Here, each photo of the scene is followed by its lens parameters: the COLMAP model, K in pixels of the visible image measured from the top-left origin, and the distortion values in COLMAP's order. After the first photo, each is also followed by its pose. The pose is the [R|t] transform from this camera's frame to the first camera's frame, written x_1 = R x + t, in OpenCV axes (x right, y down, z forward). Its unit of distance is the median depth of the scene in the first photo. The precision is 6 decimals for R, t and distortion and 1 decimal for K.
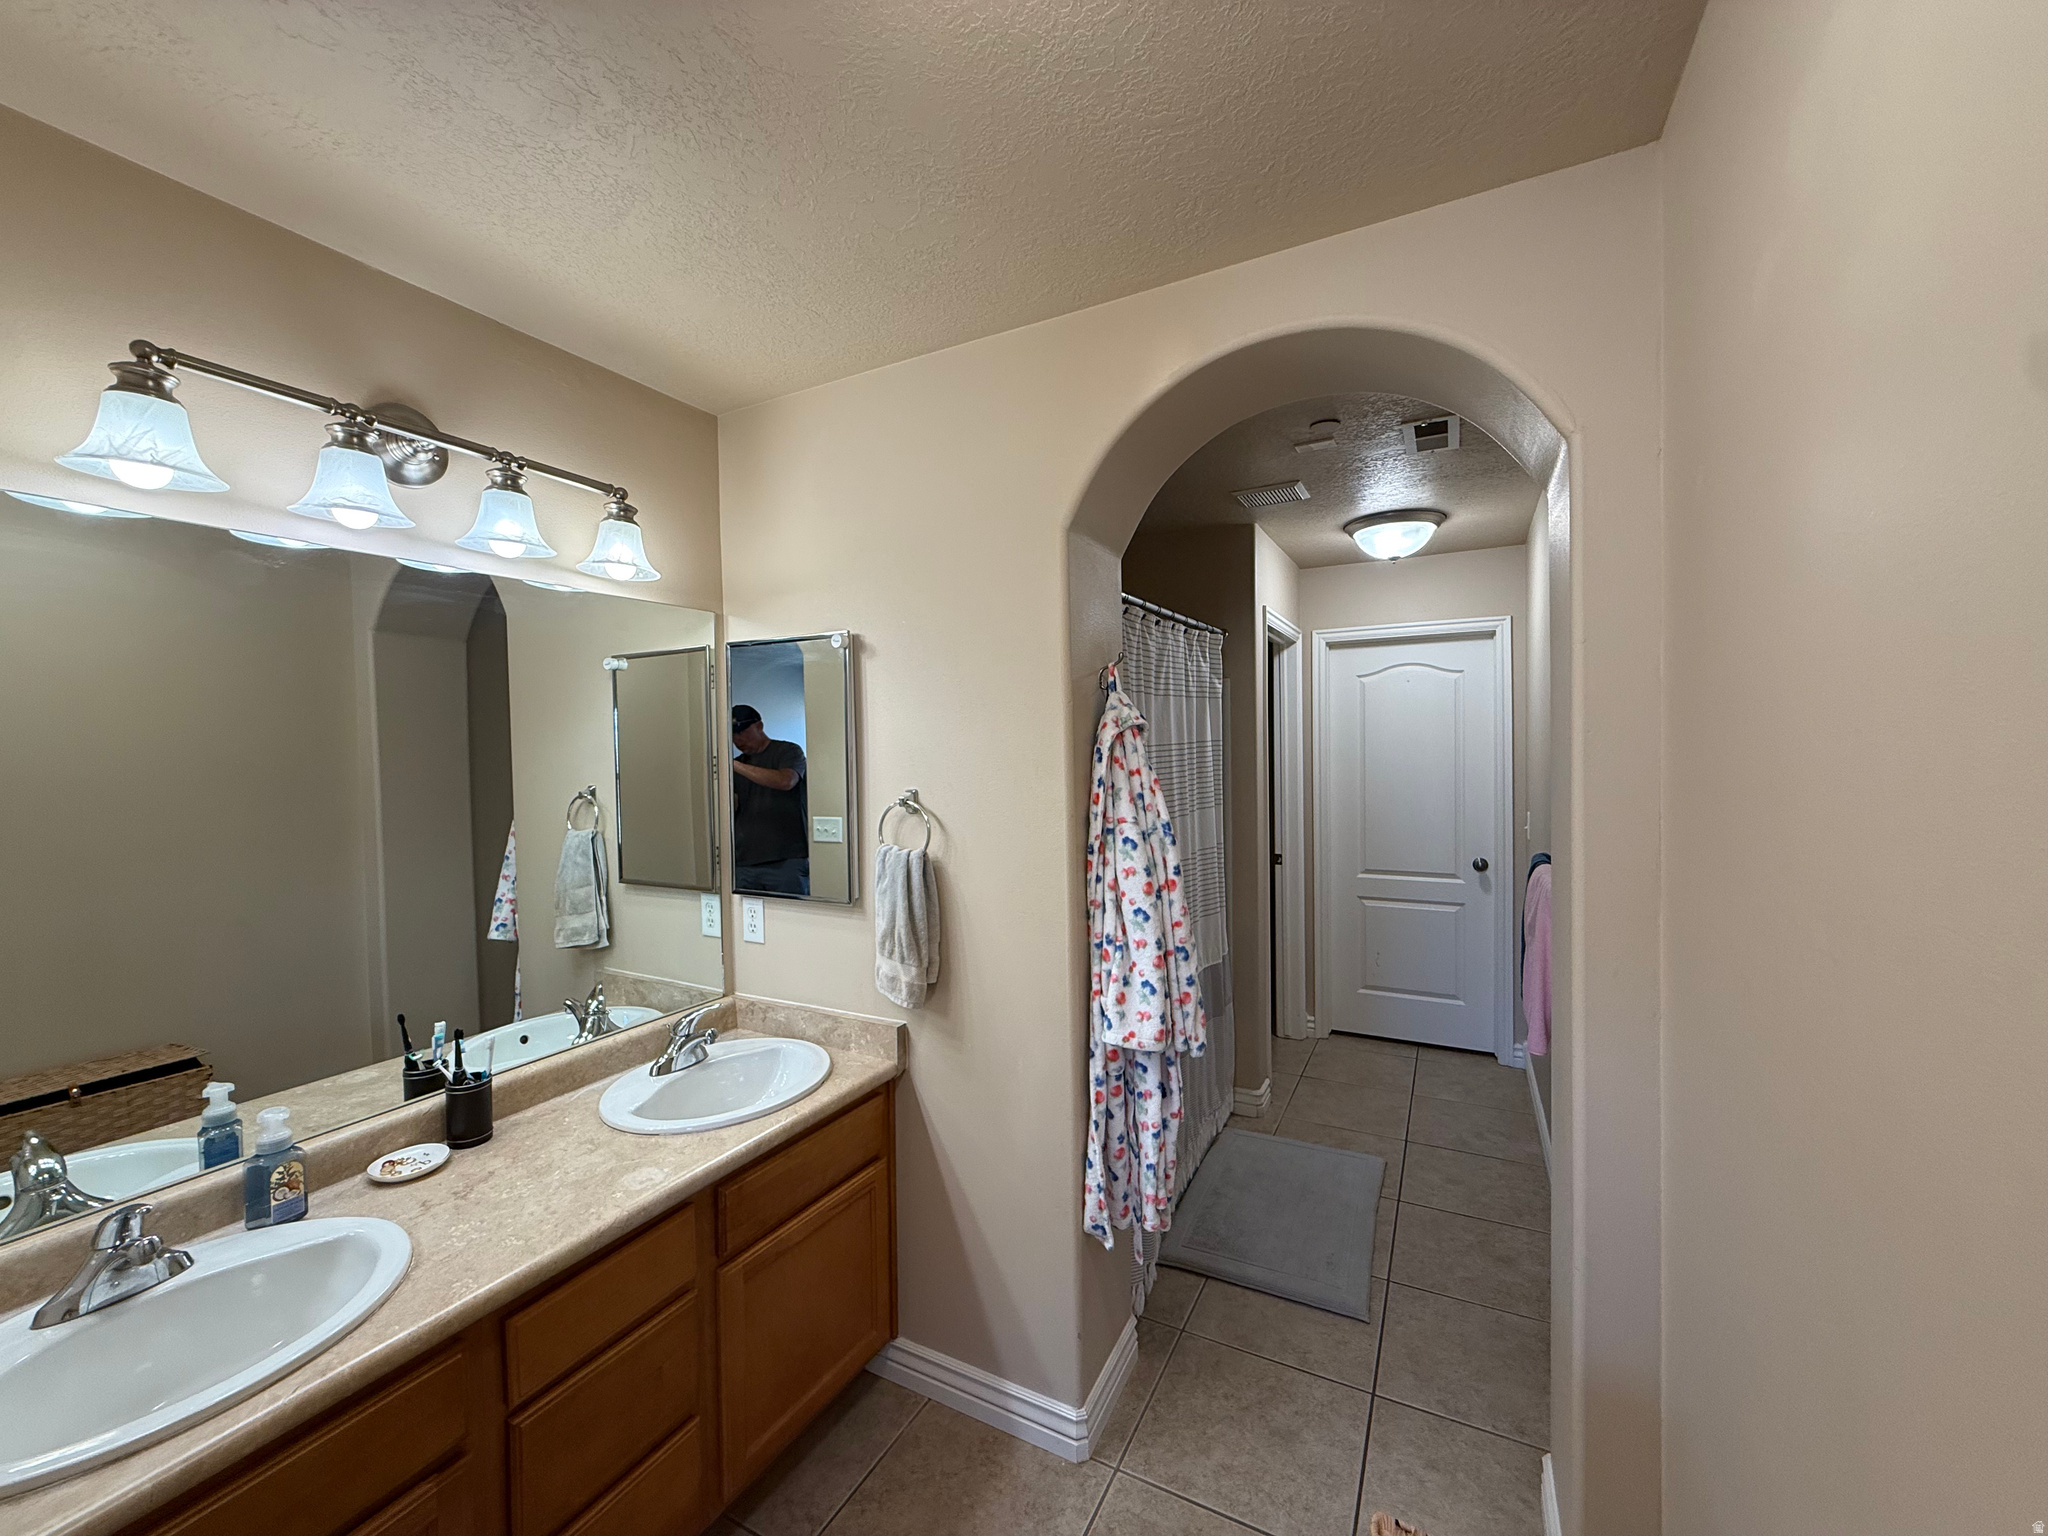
lens RADIAL K [[821.1, 0, 1016.1], [0, 821.1, 768.9], [0, 0, 1]] dist [0.004309, 0.000588]
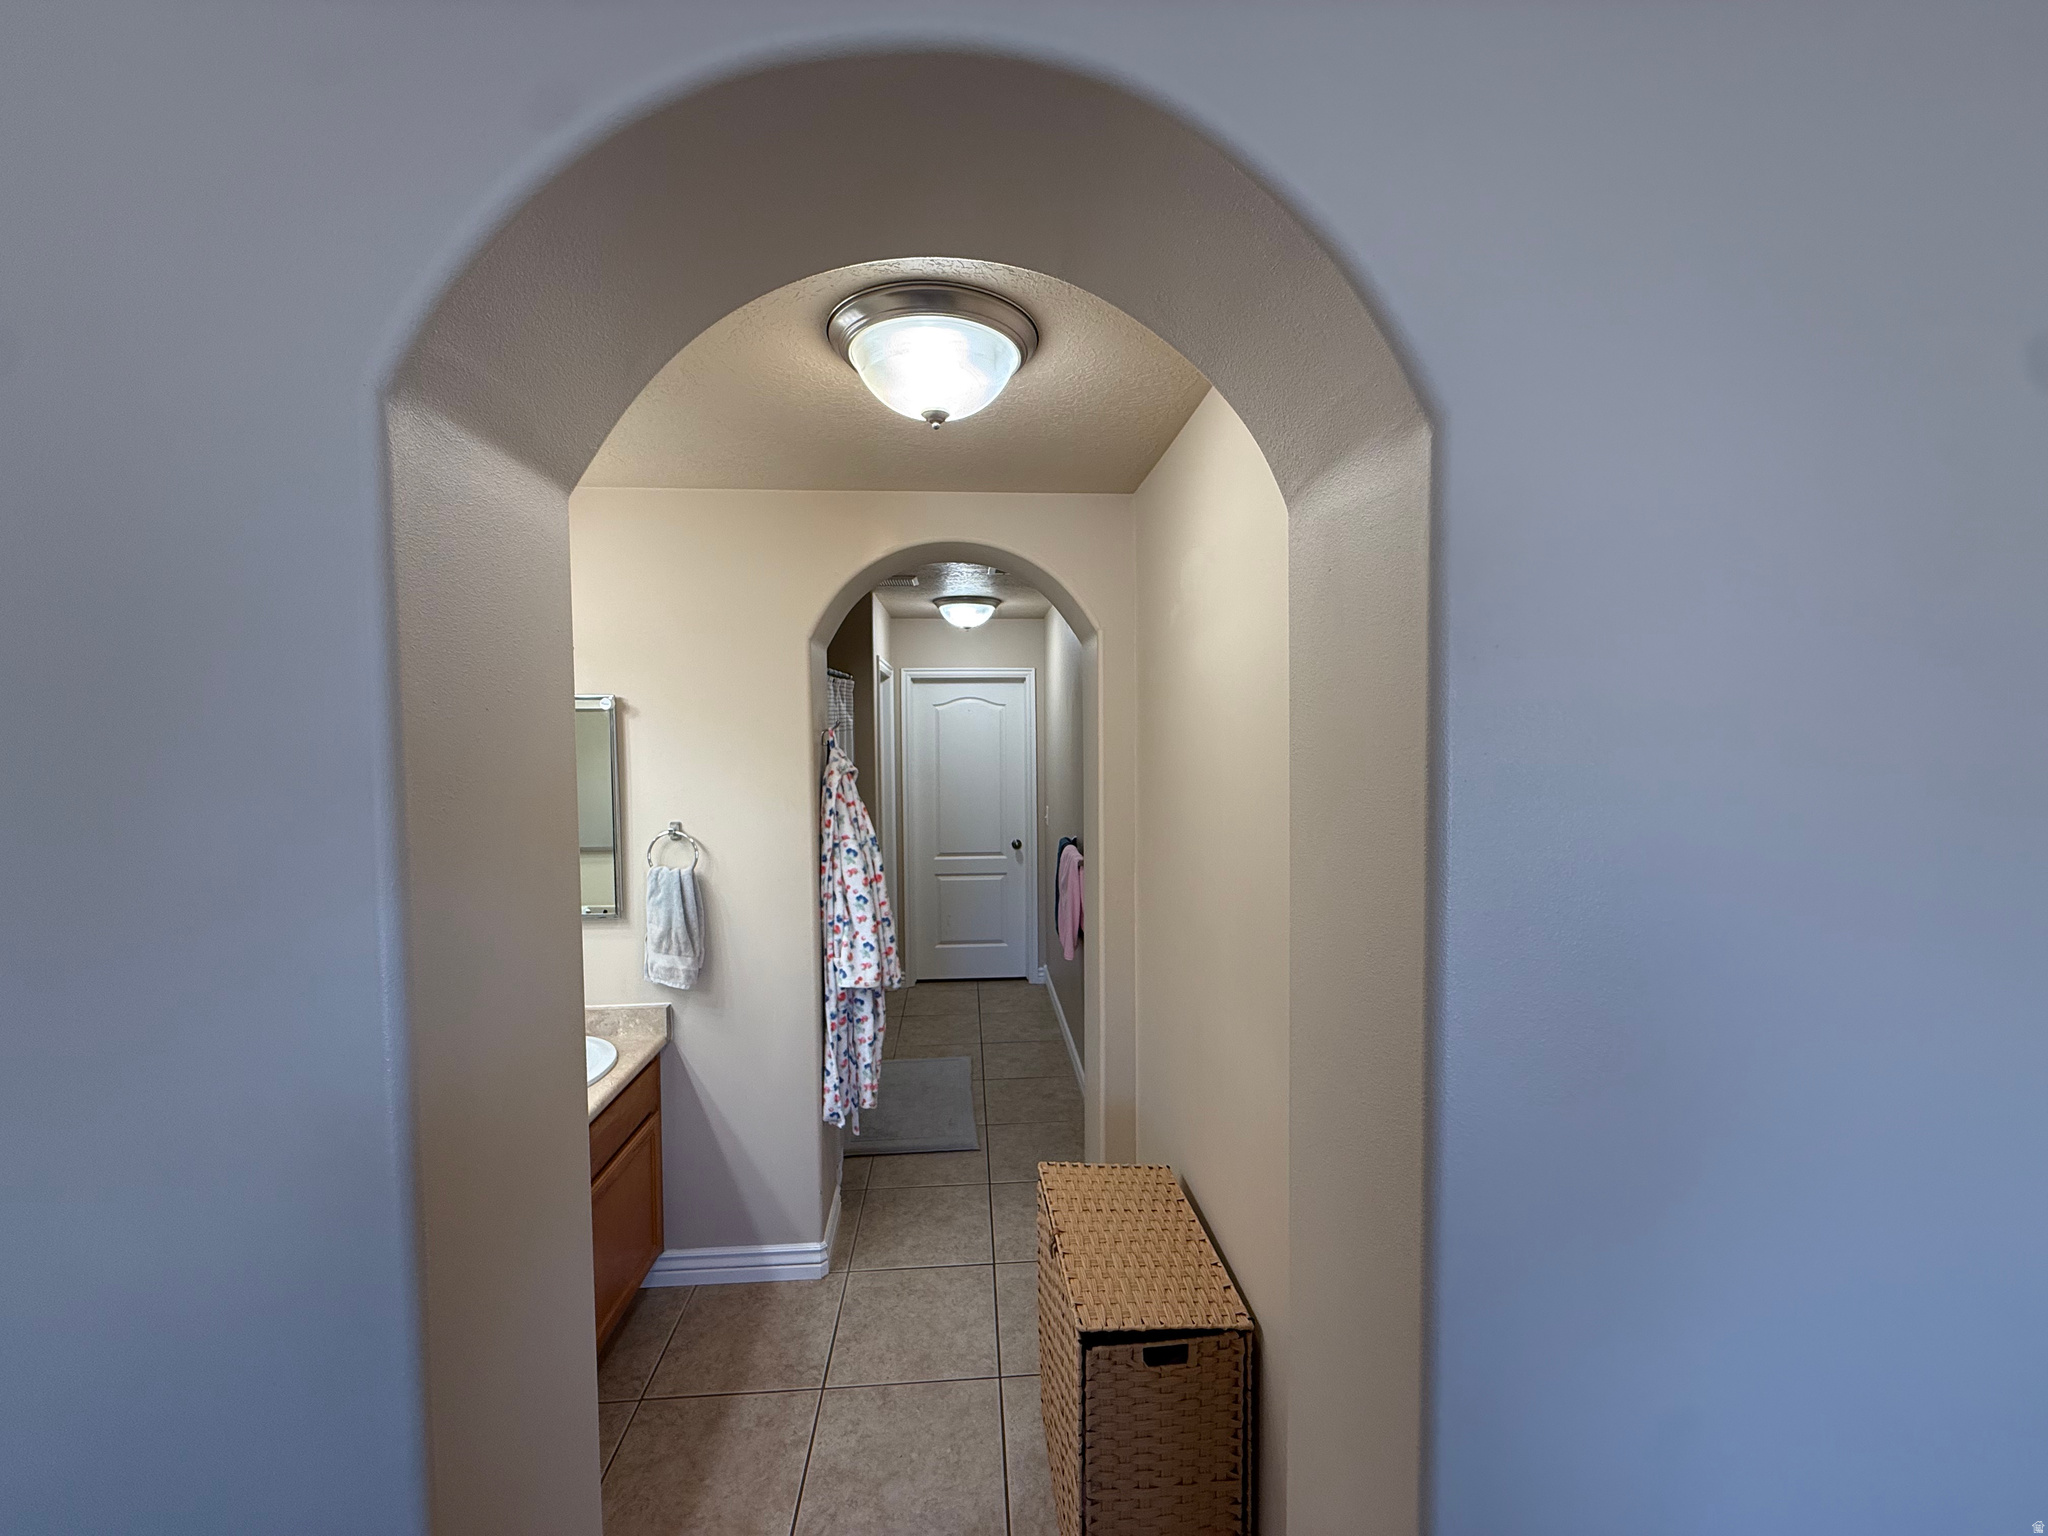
lens RADIAL K [[821.1, 0, 1026.0], [0, 821.1, 767.3], [0, 0, 1]] dist [0.004309, 0.000588]
pose [[0.842664, -0.015855, 0.538206, -0.373184], [0.007992, 0.999825, 0.016941, -0.081739], [-0.538380, -0.009975, 0.842643, -0.397408]]
